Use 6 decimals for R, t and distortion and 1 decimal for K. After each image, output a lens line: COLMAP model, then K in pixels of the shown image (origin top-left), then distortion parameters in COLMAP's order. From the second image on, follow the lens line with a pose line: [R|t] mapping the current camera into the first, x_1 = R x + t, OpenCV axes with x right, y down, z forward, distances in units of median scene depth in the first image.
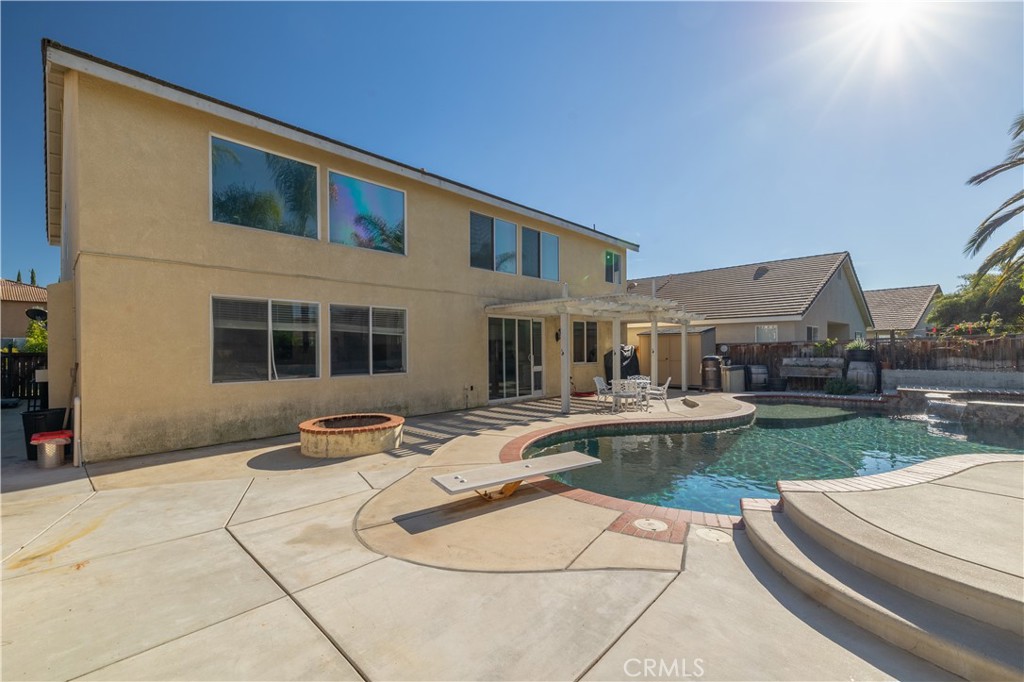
lens RADIAL K [[444.3, 0, 509.7], [0, 444.3, 351.7], [0, 0, 1]] dist [0.001606, 0.000158]
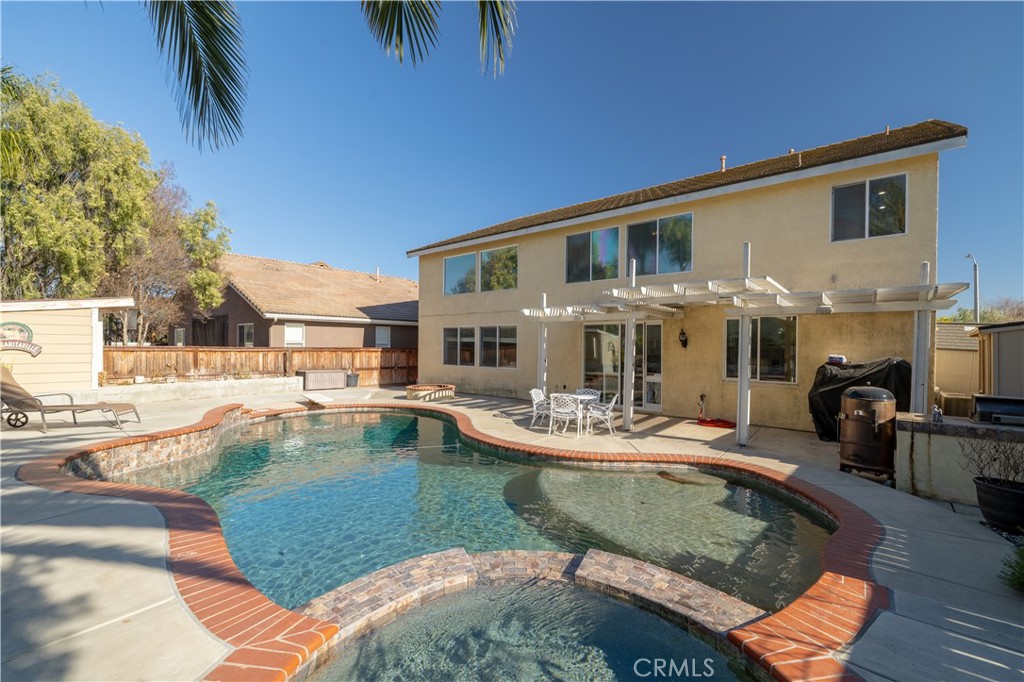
lens RADIAL K [[444.3, 0, 512.7], [0, 444.3, 338.4], [0, 0, 1]] dist [0.001606, 0.000158]
pose [[0.036686, -0.003538, -0.999321, 1.373284], [-0.012481, 0.999914, -0.003998, -0.050317], [0.999249, 0.012619, 0.036639, 1.033079]]
